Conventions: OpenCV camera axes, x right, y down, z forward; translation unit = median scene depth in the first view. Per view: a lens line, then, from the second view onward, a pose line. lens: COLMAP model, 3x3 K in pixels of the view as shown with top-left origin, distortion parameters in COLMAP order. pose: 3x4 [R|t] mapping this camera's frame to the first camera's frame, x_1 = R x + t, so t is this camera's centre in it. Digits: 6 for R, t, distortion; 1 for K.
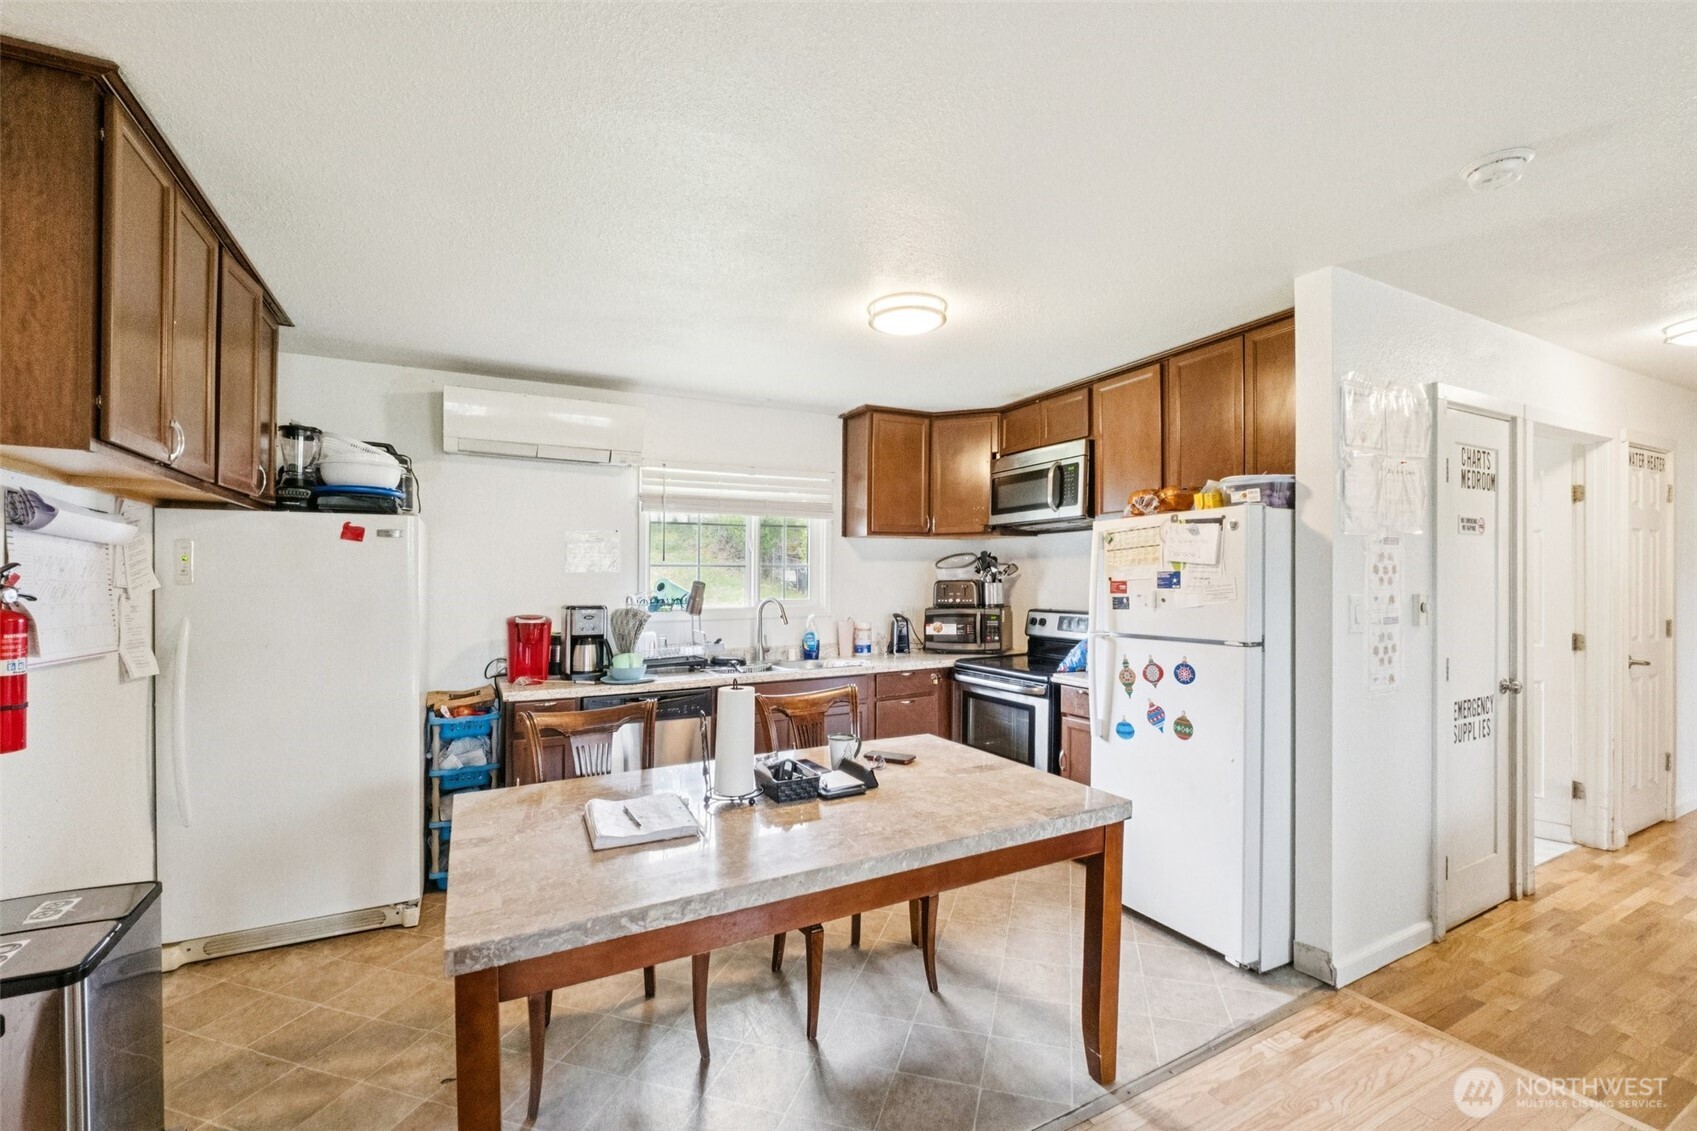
lens RADIAL K [[709.8, 0, 871.5], [0, 709.8, 579.1], [0, 0, 1]] dist [-0.006562, -0.001303]
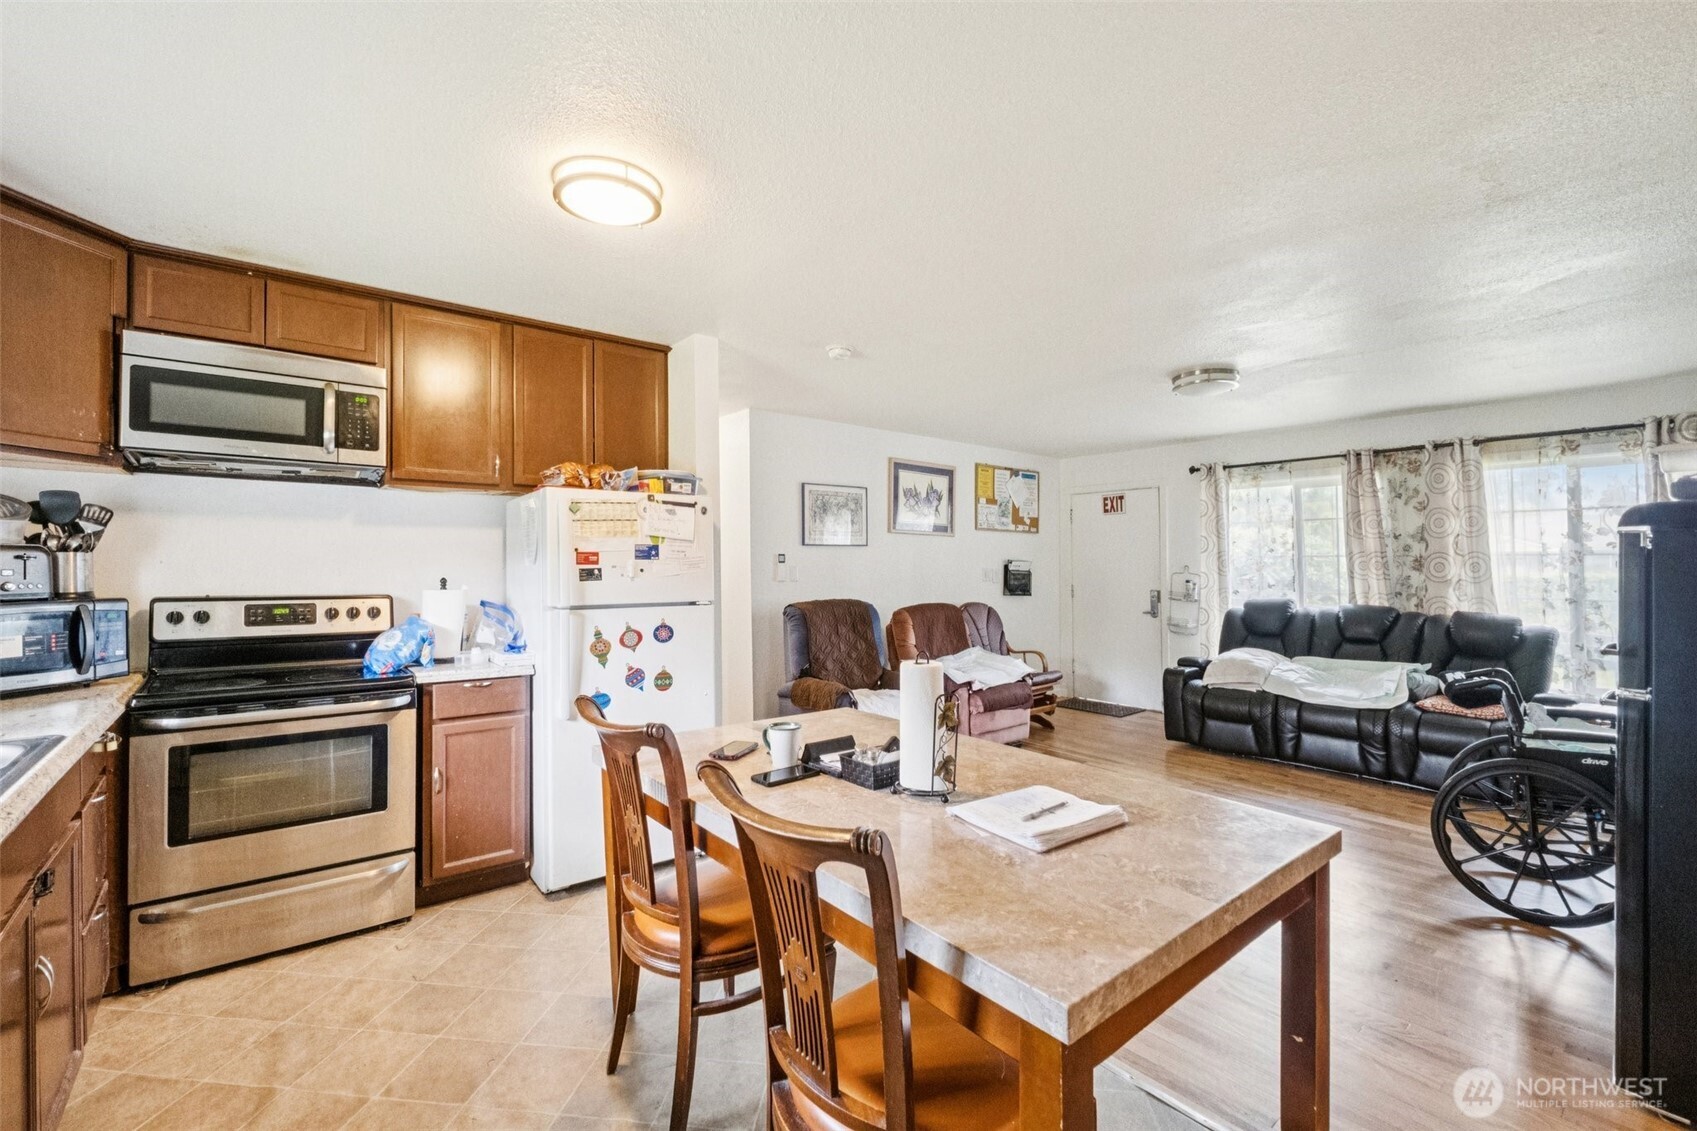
lens RADIAL K [[709.8, 0, 831.9], [0, 709.8, 559.9], [0, 0, 1]] dist [-0.006562, -0.001303]
pose [[-0.149266, 0.016214, 0.988664, -0.713051], [-0.002790, 0.999855, -0.016819, 0.030911], [-0.988793, -0.005269, -0.149199, 0.863456]]
